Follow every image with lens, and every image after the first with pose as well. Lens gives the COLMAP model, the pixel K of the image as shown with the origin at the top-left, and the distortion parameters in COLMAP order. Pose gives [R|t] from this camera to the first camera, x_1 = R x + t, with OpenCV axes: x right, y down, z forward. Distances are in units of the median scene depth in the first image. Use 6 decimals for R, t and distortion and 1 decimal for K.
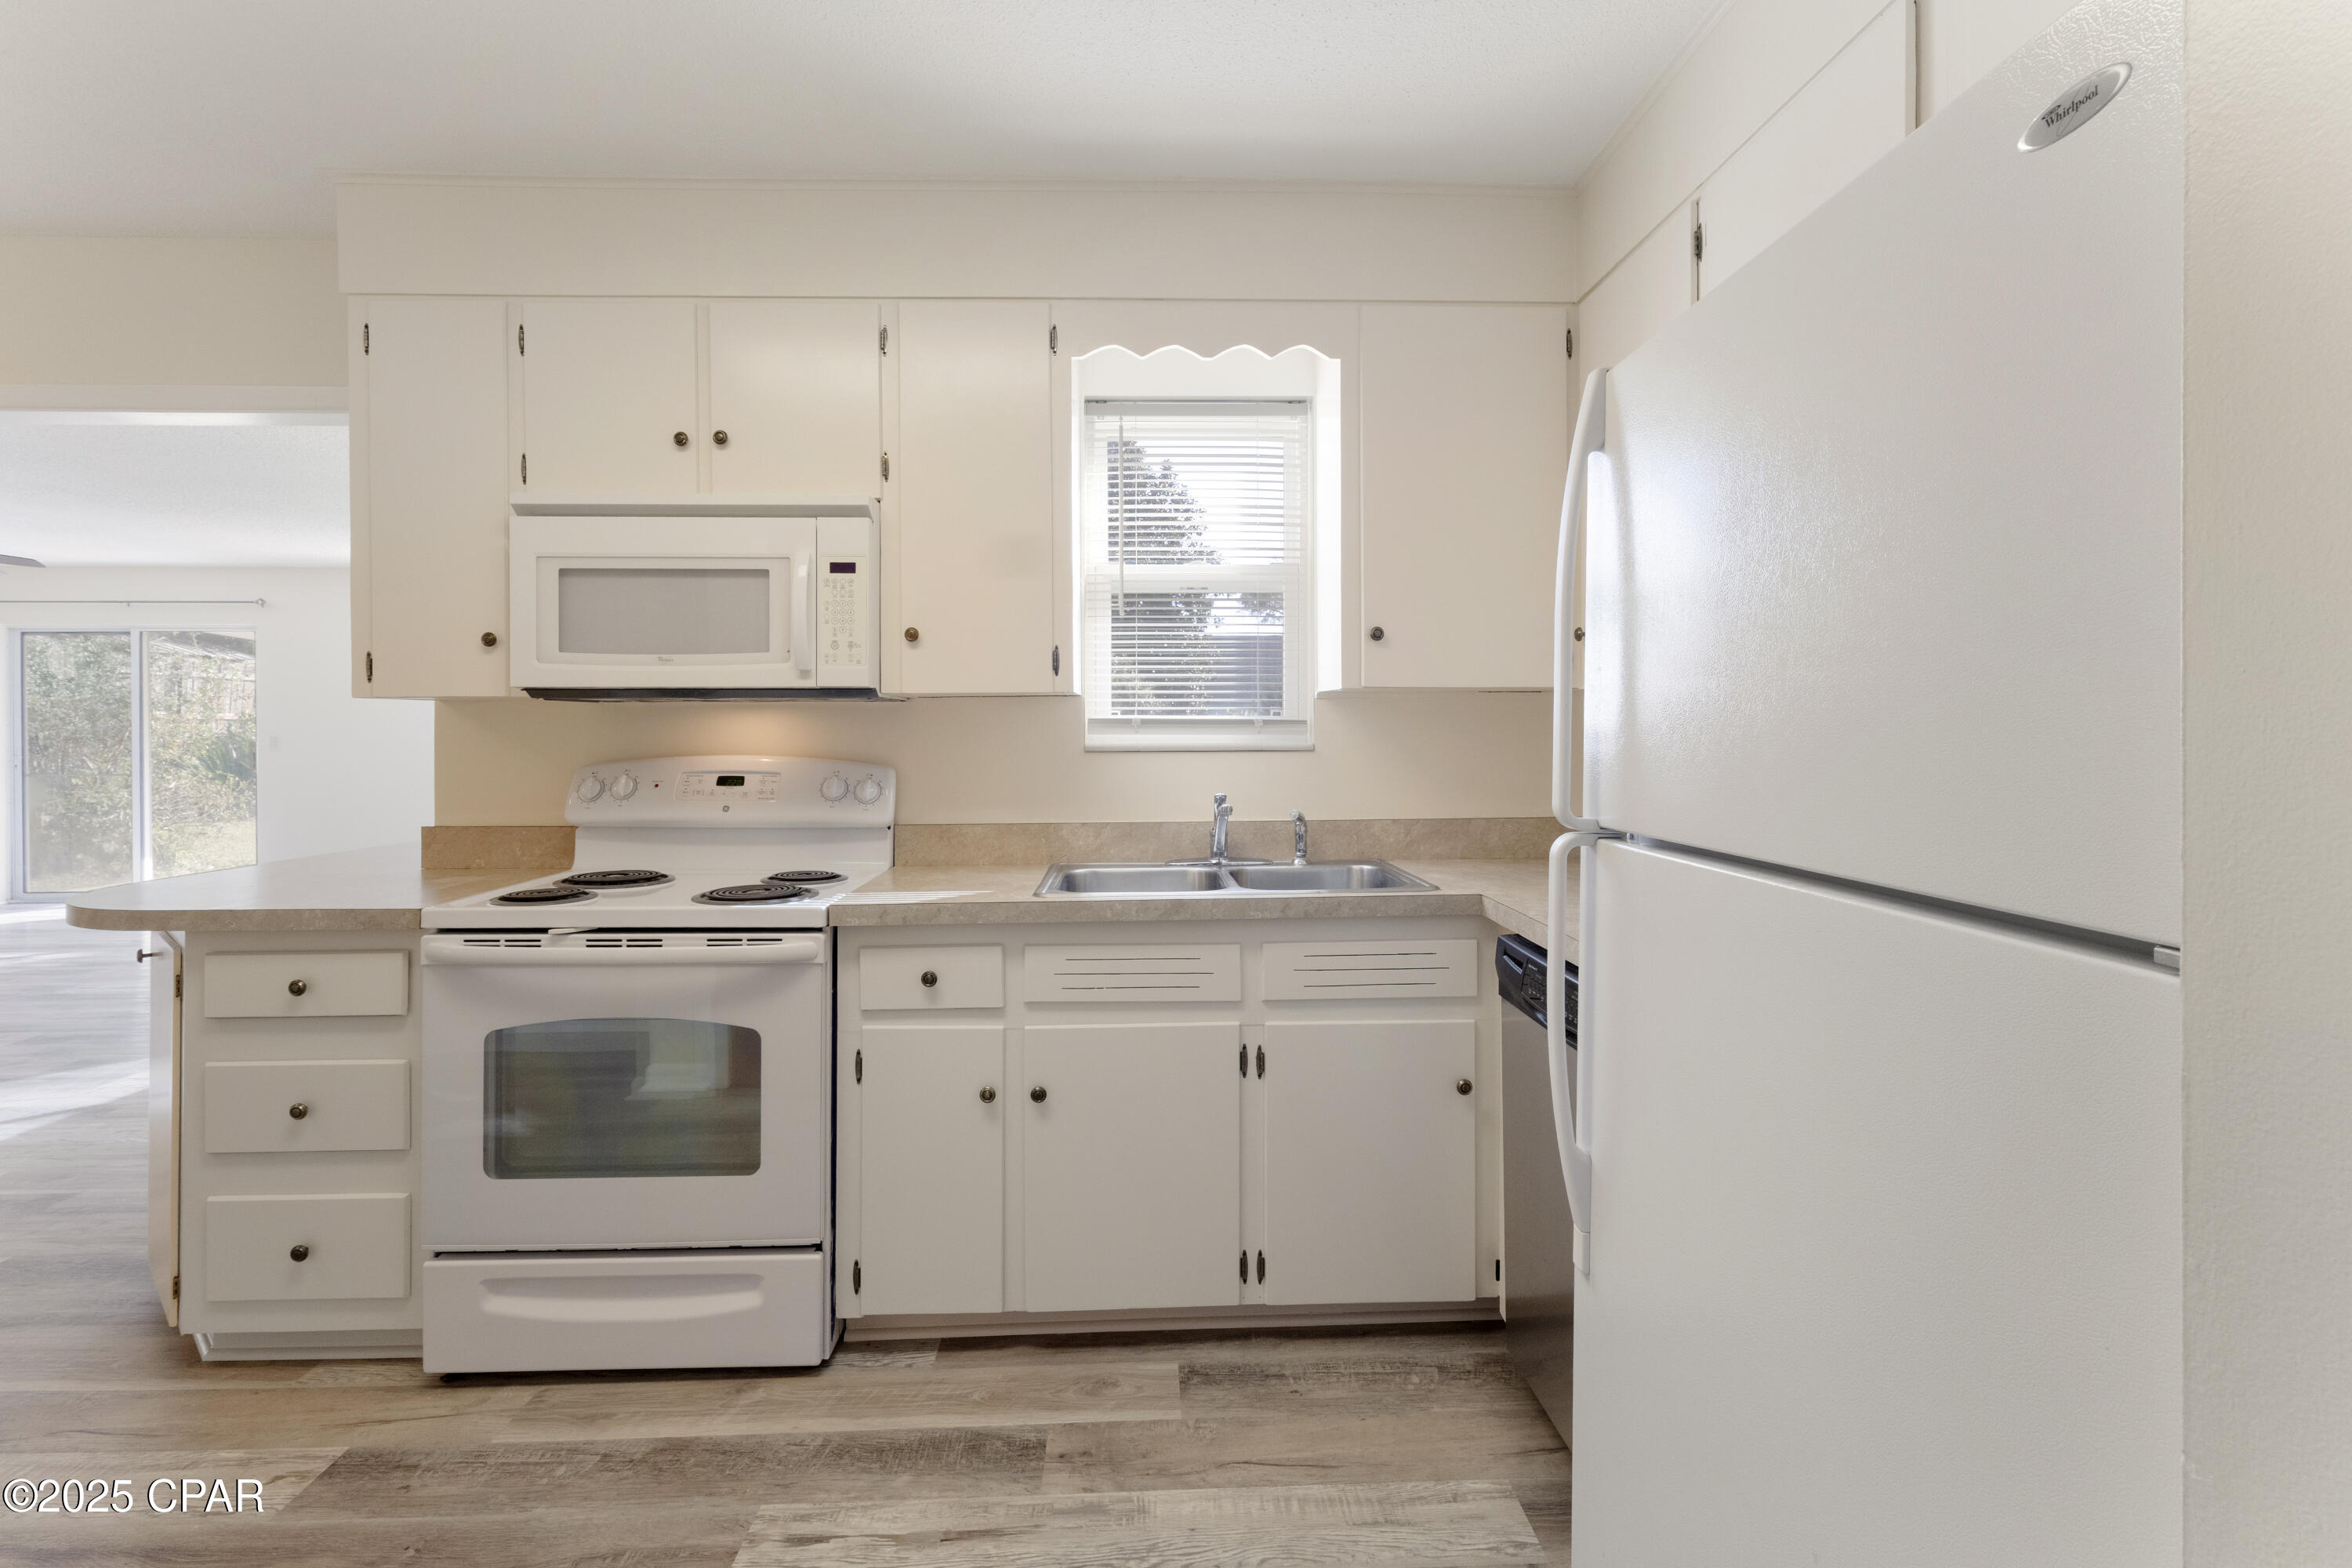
lens RADIAL K [[1102.4, 0, 1180.7], [0, 1102.4, 700.1], [0, 0, 1]] dist [-0.000444, 0.000894]
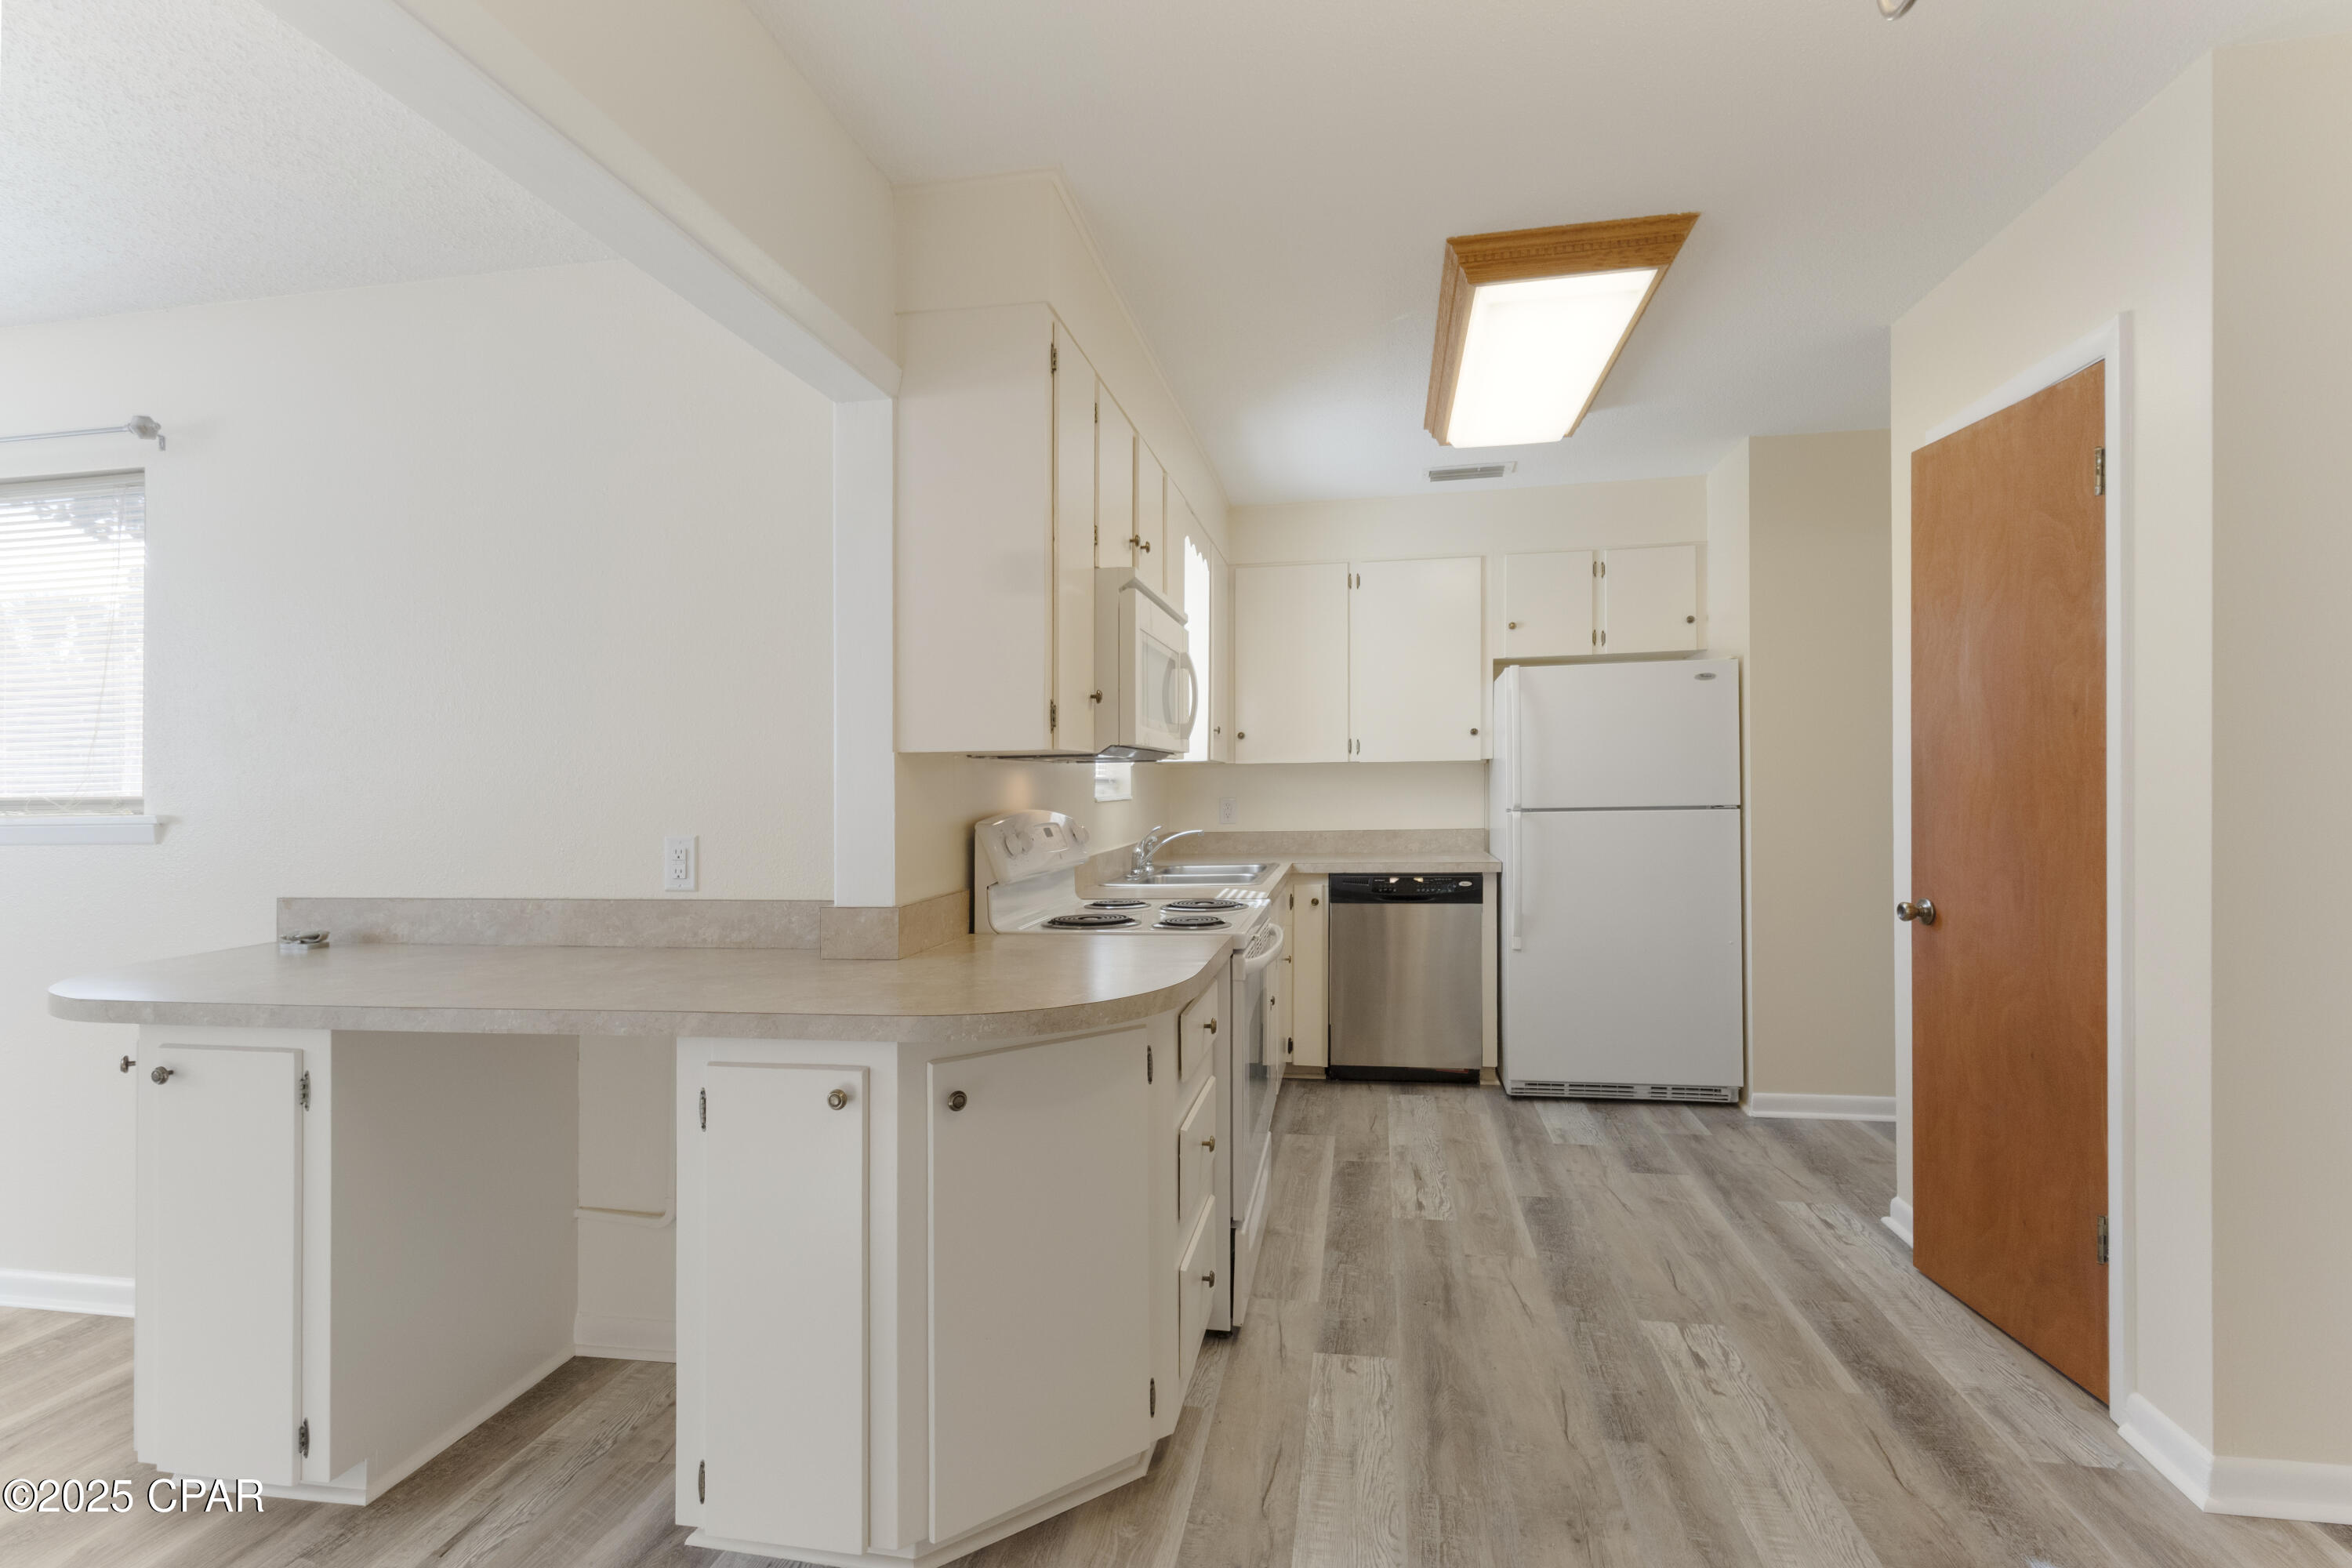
lens RADIAL K [[1102.4, 0, 1167.4], [0, 1102.4, 745.1], [0, 0, 1]] dist [-0.000444, 0.000894]
pose [[0.220402, 0.027590, 0.975019, -1.875348], [-0.005313, 0.999619, -0.027085, 0.013133], [-0.975395, 0.000789, 0.220465, 0.810799]]
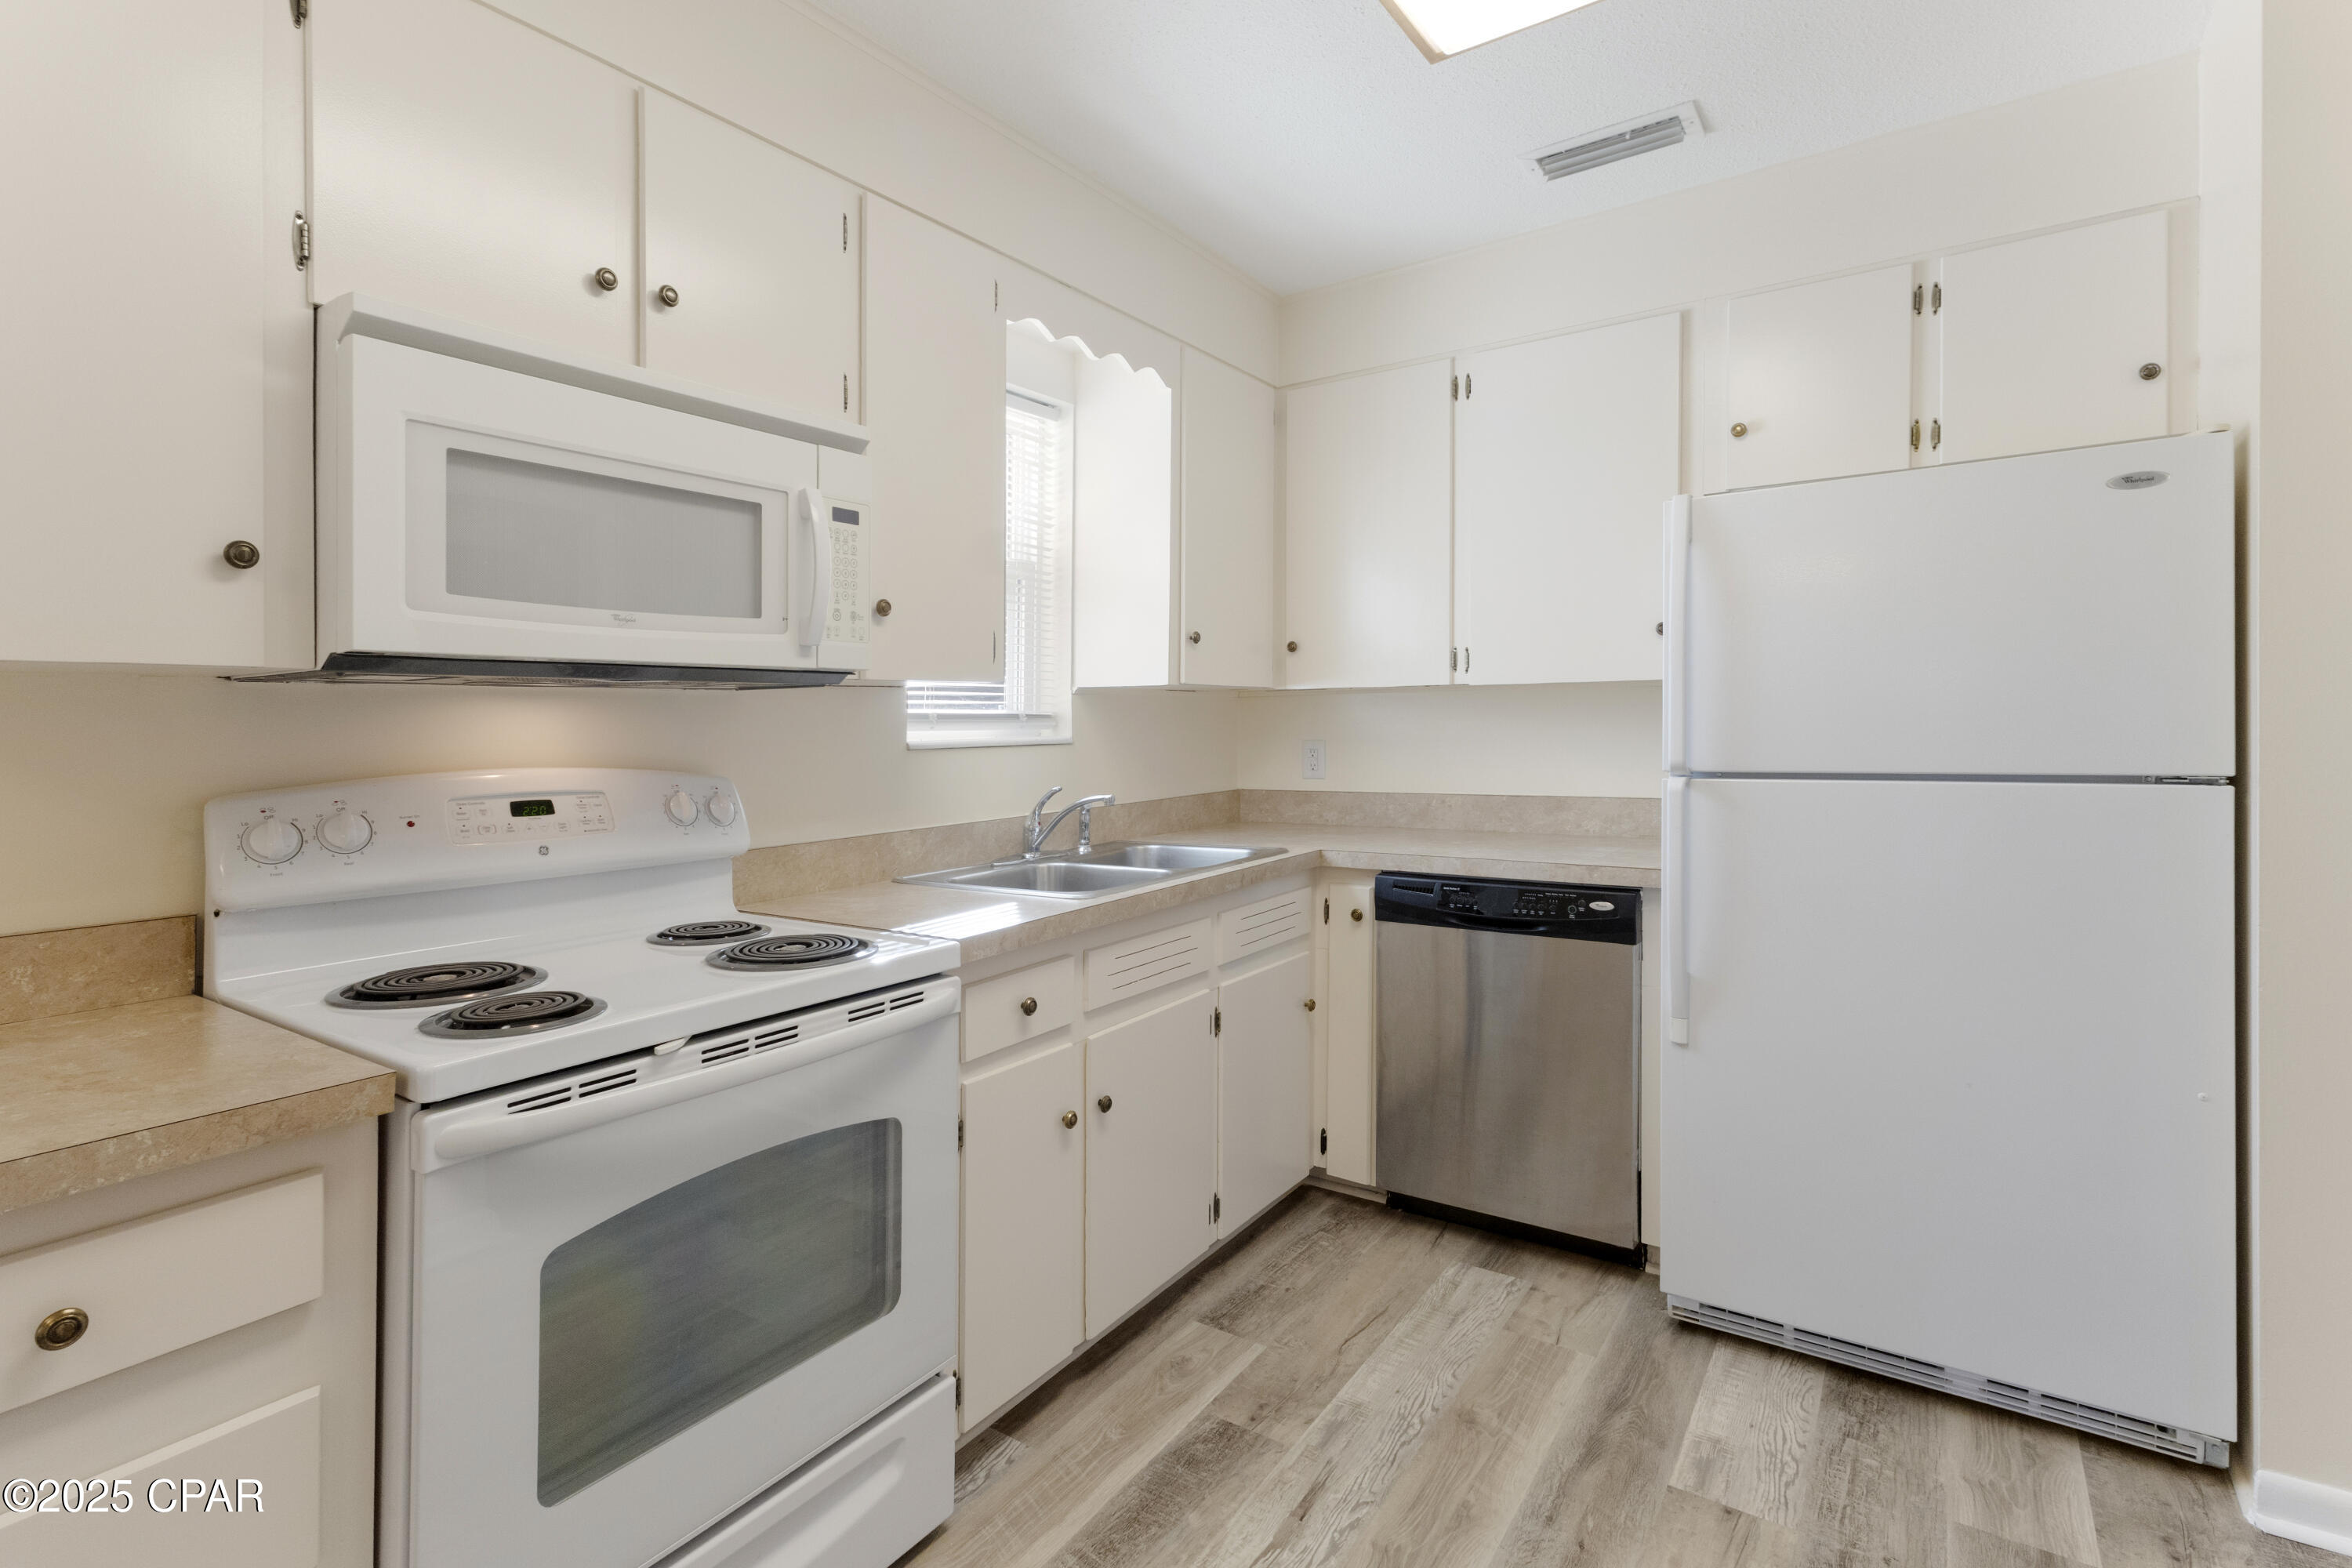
lens RADIAL K [[1102.4, 0, 1172.3], [0, 1102.4, 702.7], [0, 0, 1]] dist [-0.000444, 0.000894]
pose [[0.599884, 0.007738, 0.800049, -0.886894], [-0.007039, 0.999966, -0.004394, 0.014737], [-0.800056, -0.002996, 0.599918, 0.394711]]
